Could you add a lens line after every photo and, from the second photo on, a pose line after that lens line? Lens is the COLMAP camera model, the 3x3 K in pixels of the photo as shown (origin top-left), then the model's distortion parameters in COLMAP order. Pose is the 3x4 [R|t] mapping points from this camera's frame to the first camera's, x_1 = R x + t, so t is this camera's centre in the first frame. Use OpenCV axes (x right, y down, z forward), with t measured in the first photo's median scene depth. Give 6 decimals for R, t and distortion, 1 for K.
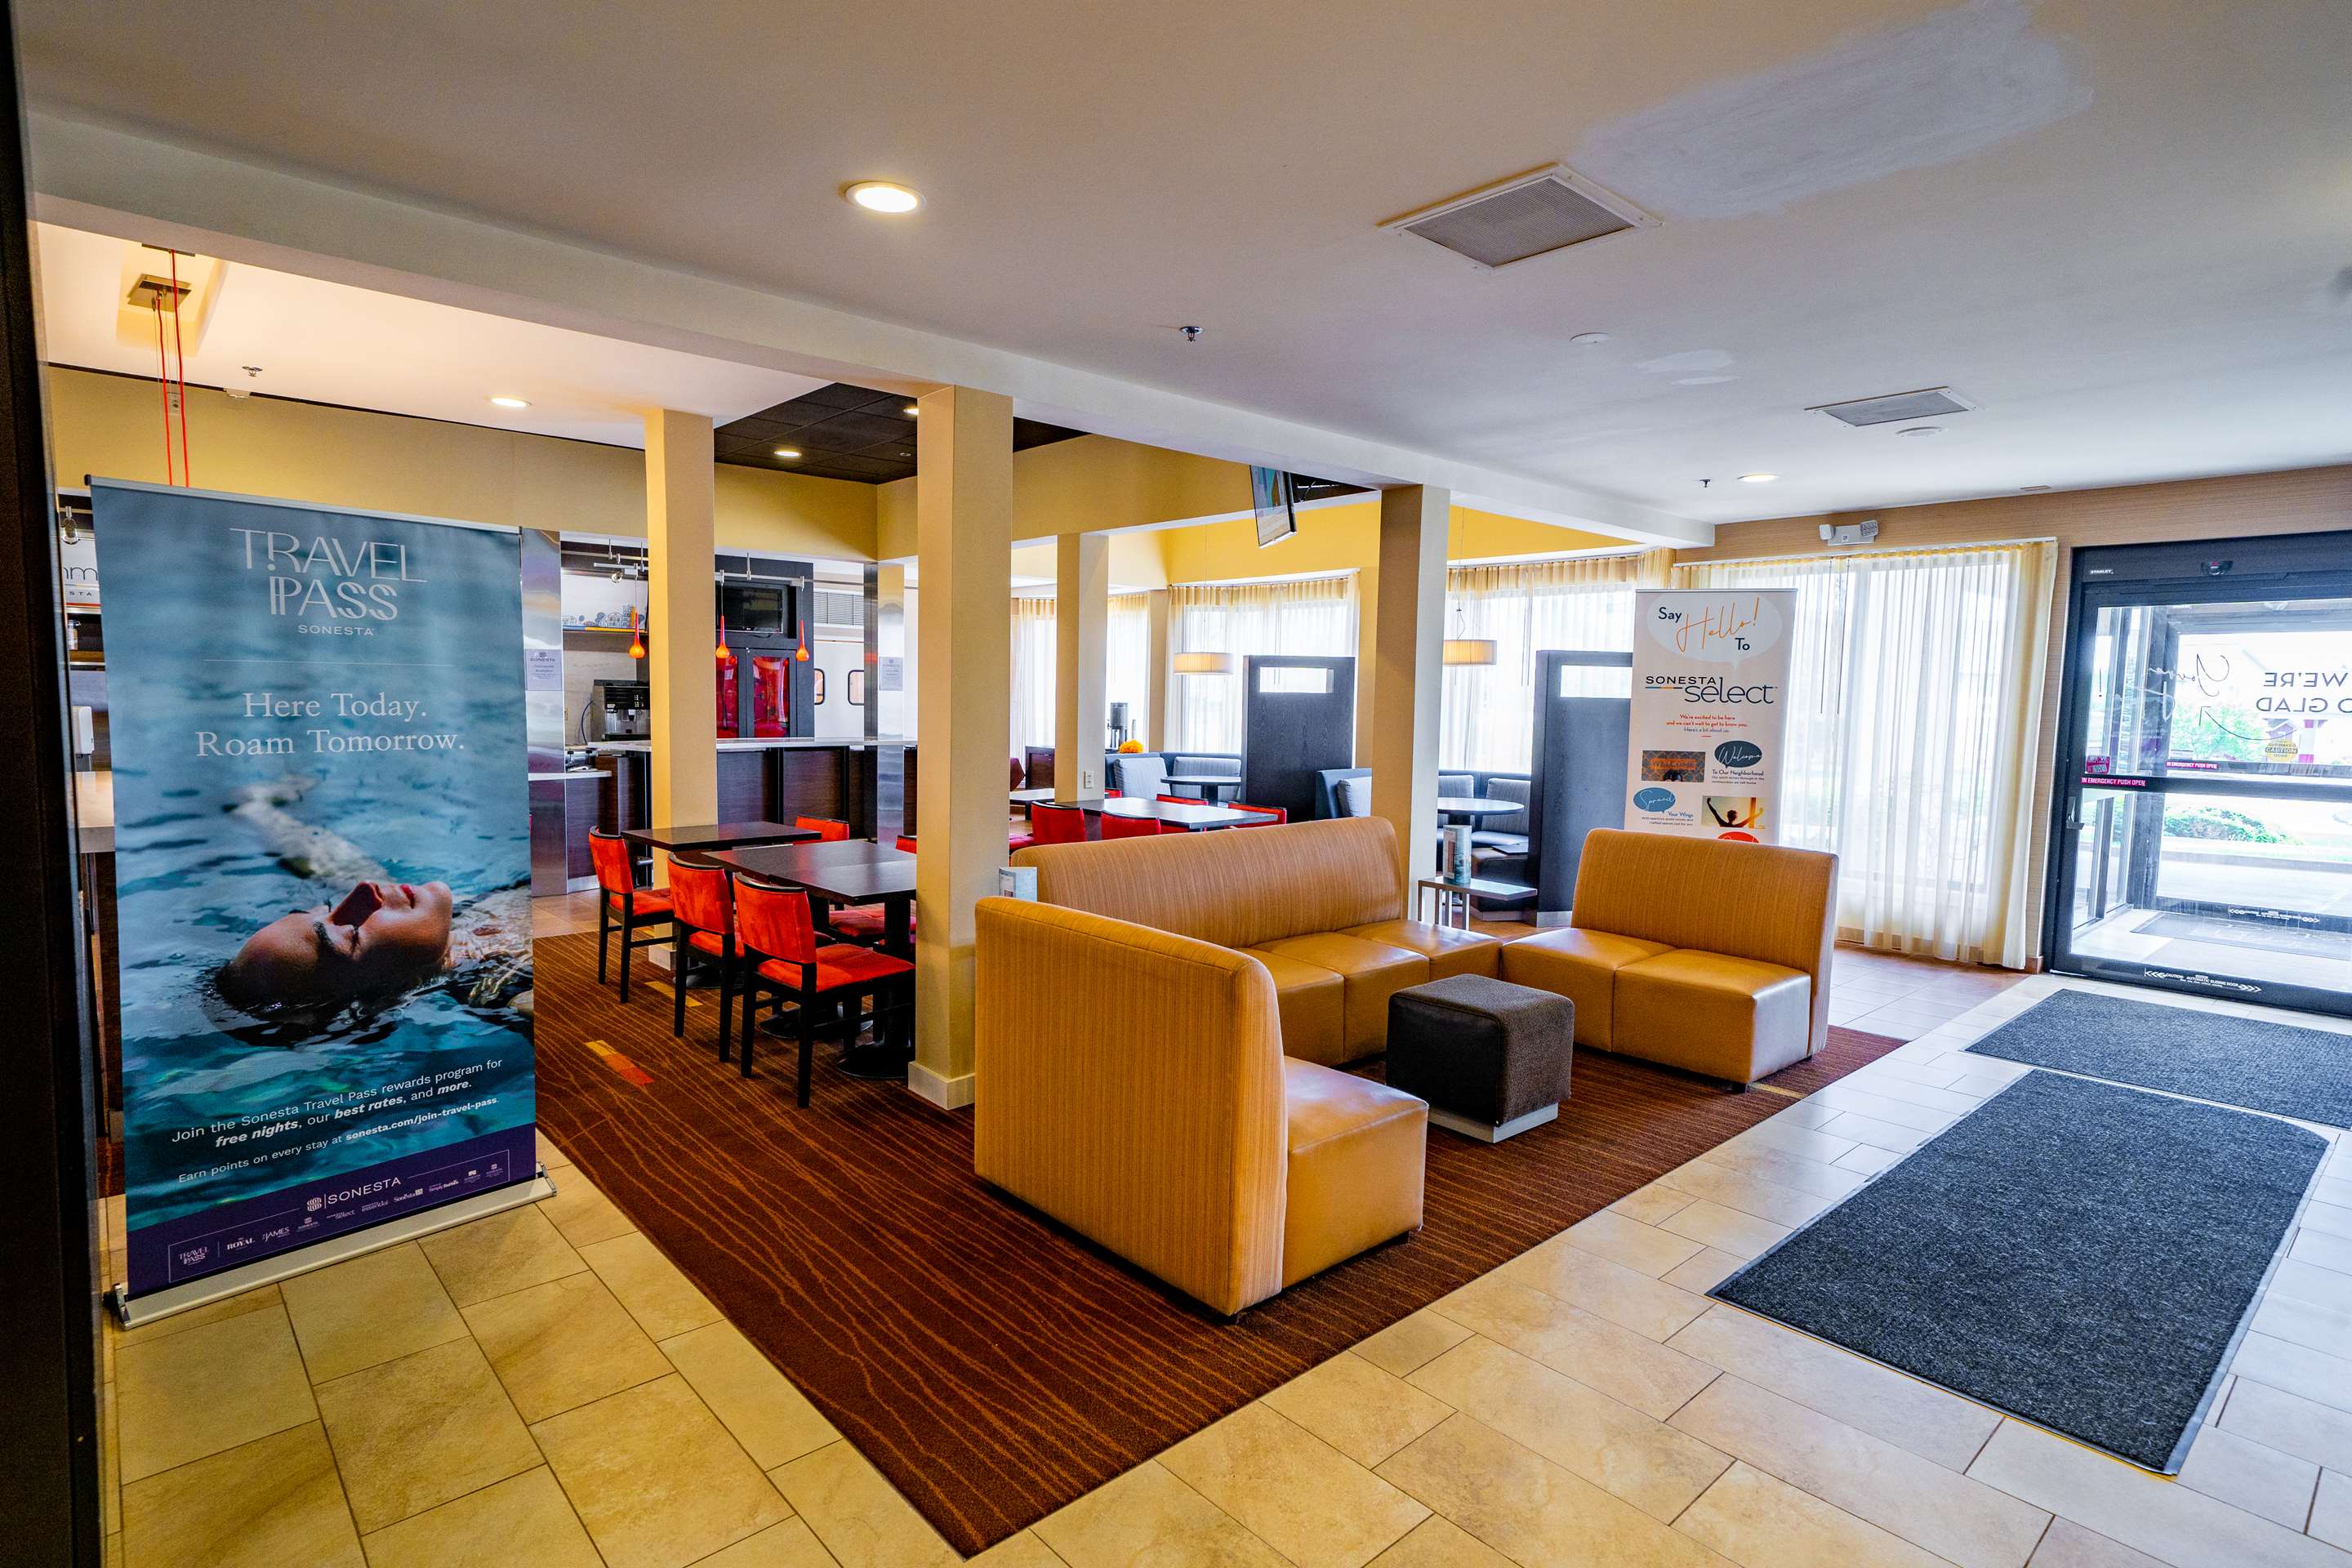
lens RADIAL K [[1195.9, 0, 1135.7], [0, 1195.9, 785.5], [0, 0, 1]] dist [0.013468, -0.000242]
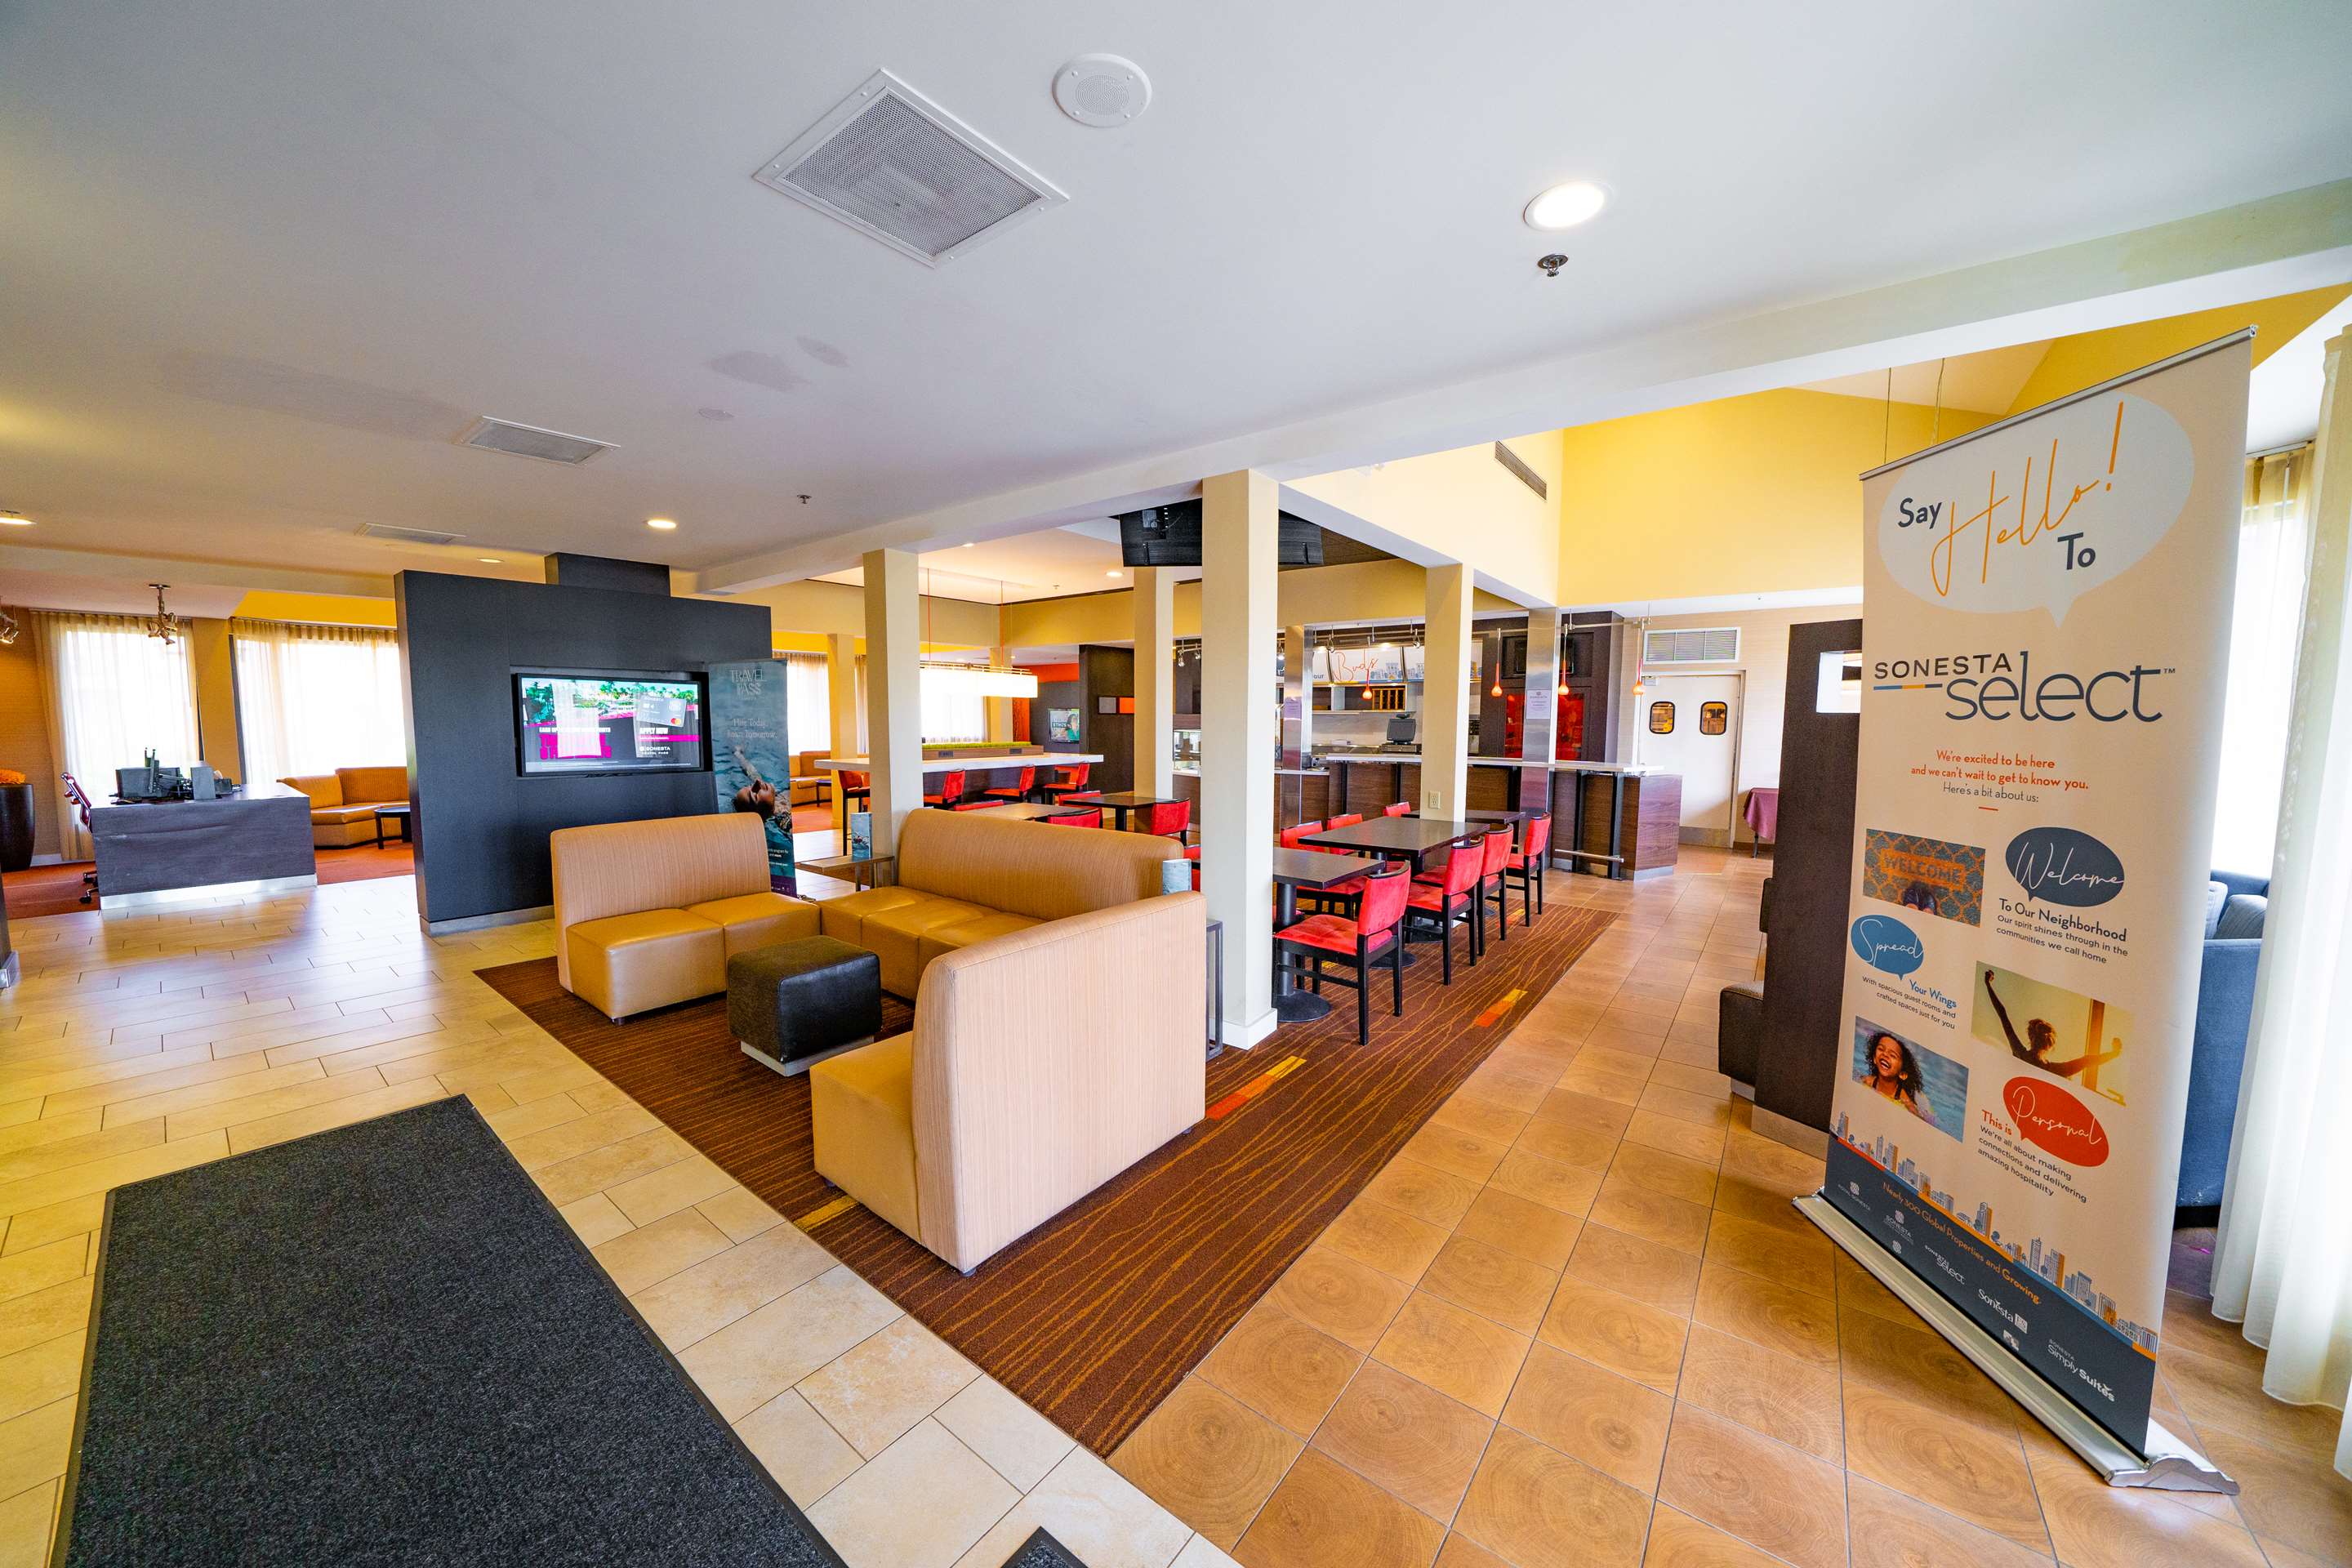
lens RADIAL K [[814.7, 0, 1161.6], [0, 814.7, 783.8], [0, 0, 1]] dist [-0.013313, 0.000142]
pose [[0.184004, 0.065641, -0.980731, 0.679885], [-0.077465, 0.995633, 0.052104, -0.041894], [0.979868, 0.066385, 0.188286, 0.693103]]
